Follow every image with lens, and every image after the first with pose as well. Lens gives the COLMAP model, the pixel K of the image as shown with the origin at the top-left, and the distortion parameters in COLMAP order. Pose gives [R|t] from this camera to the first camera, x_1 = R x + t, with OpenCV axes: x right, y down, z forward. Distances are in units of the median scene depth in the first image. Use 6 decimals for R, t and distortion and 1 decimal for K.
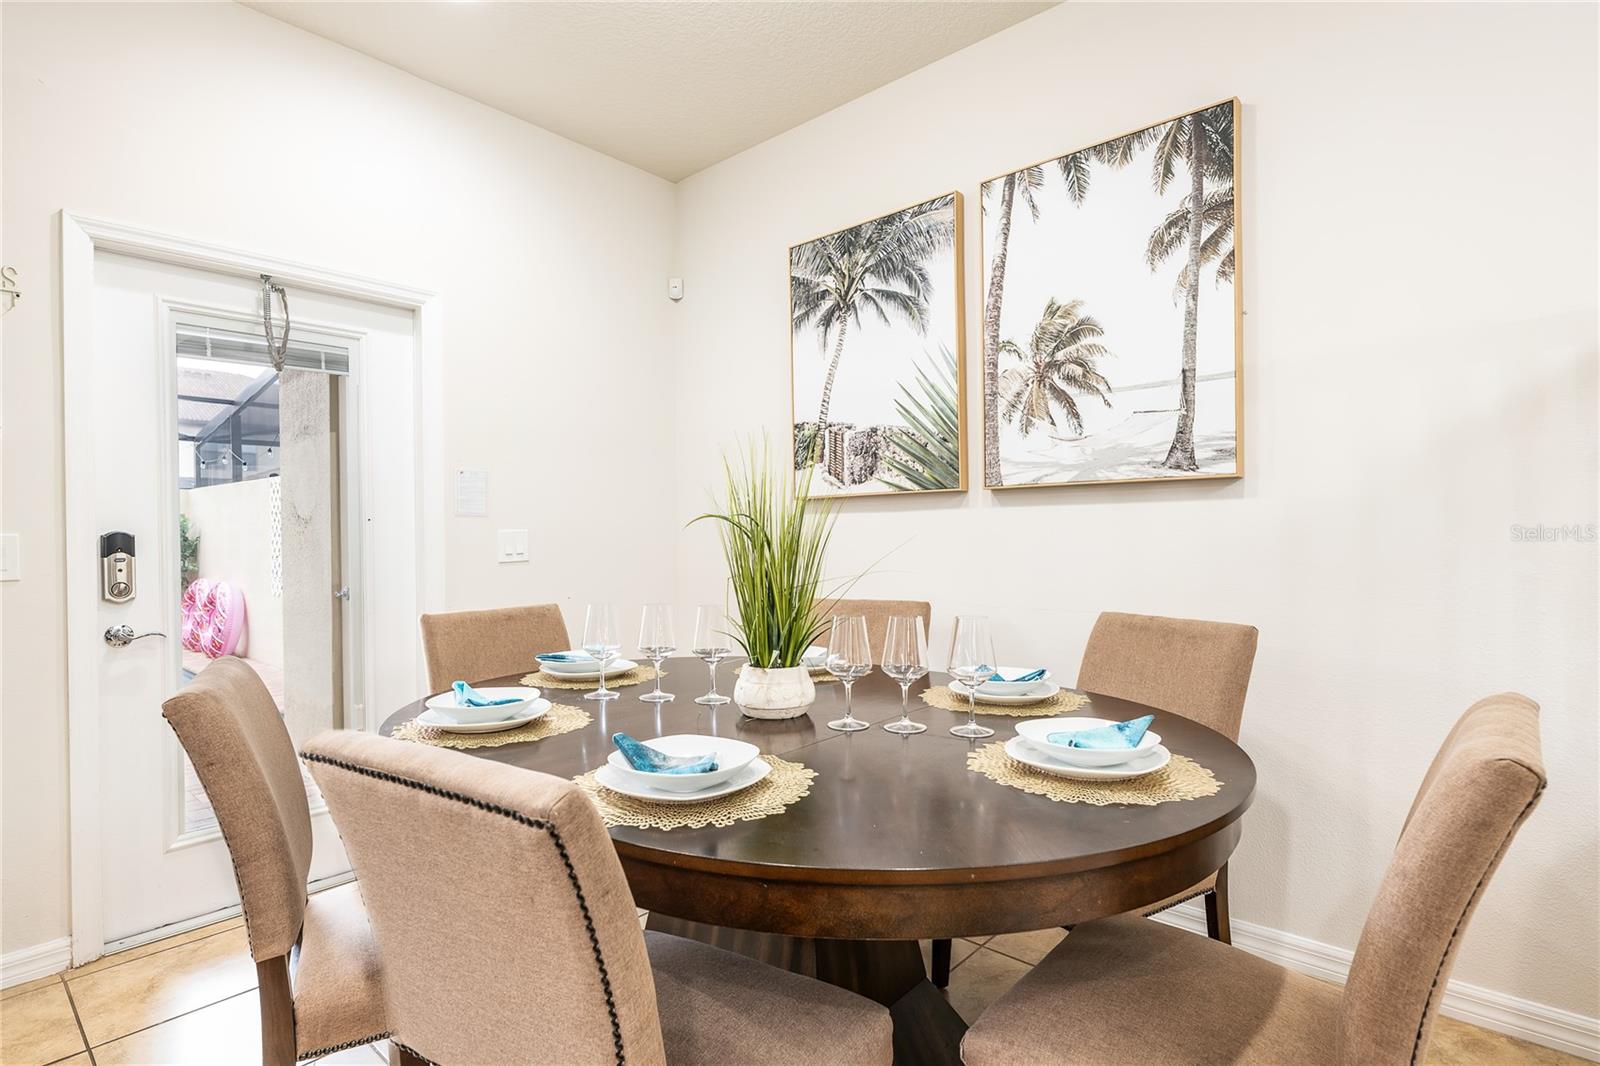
lens RADIAL K [[810.0, 0, 775.5], [0, 810.0, 535.9], [0, 0, 1]] dist [-0.007202, -0.001025]
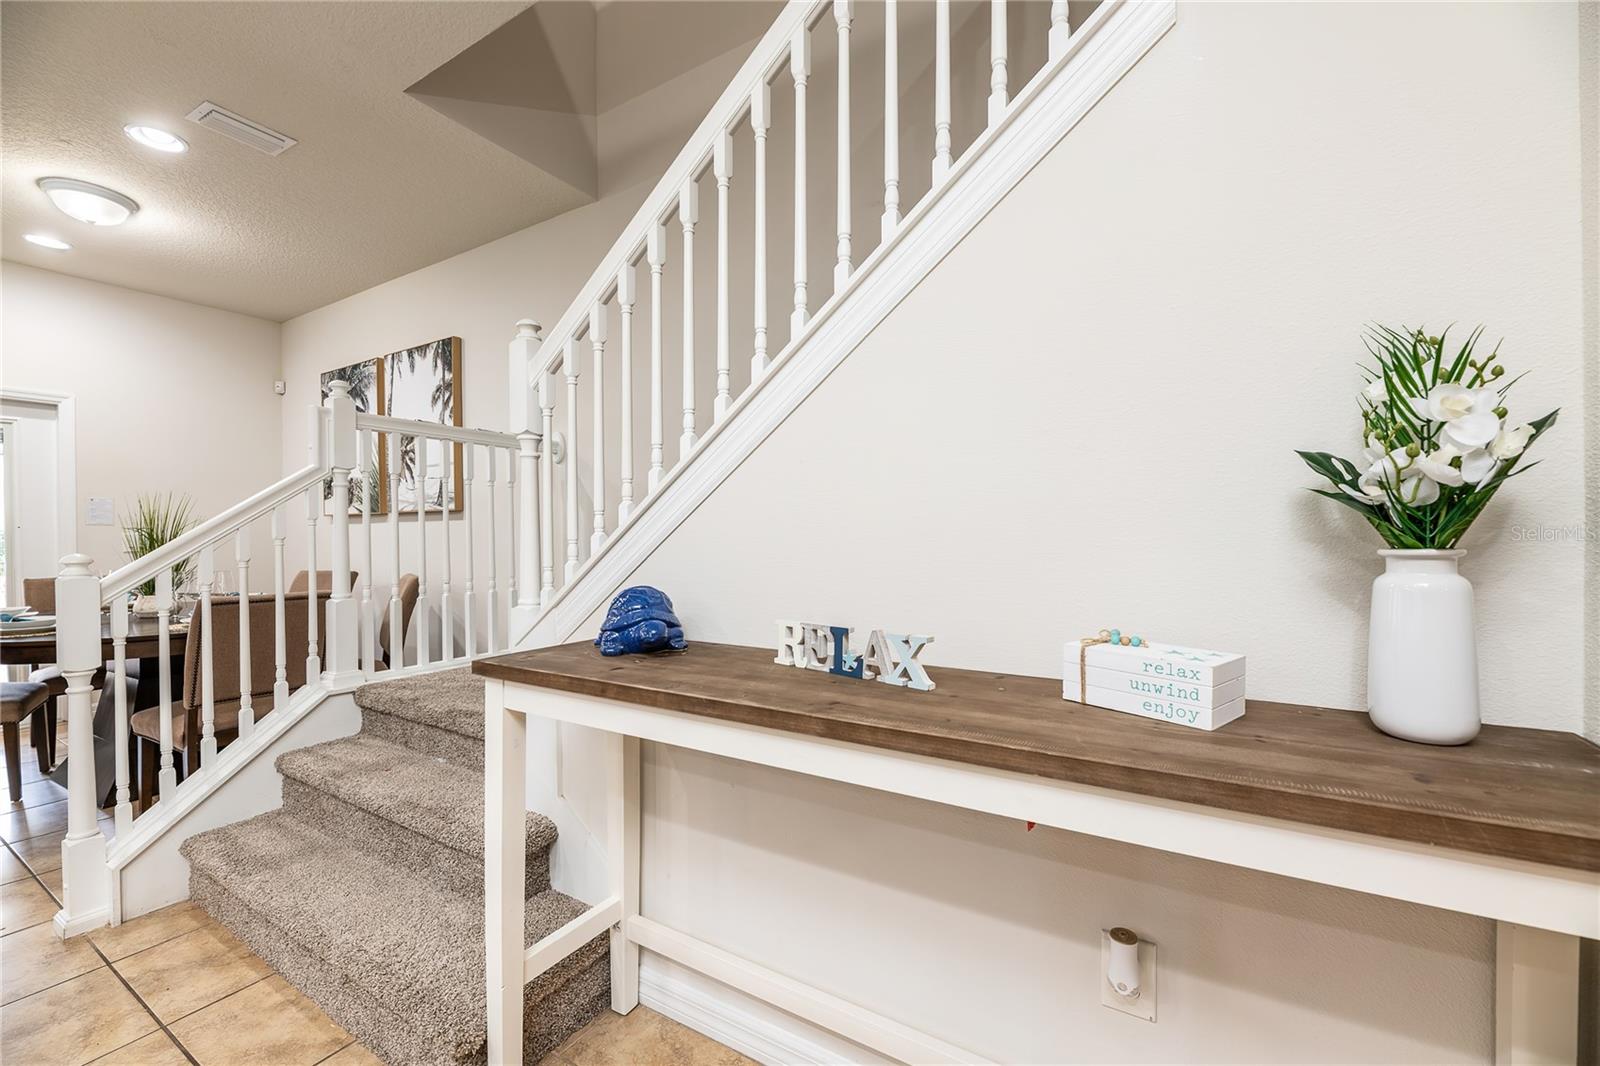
lens RADIAL K [[689.4, 0, 795.9], [0, 689.4, 536.6], [0, 0, 1]] dist [-0.003249, 0.000169]
pose [[0.982664, 0.001261, 0.185392, 1.000698], [-0.001498, 0.999998, 0.001135, -0.005232], [-0.185390, -0.001393, 0.982664, -0.880876]]
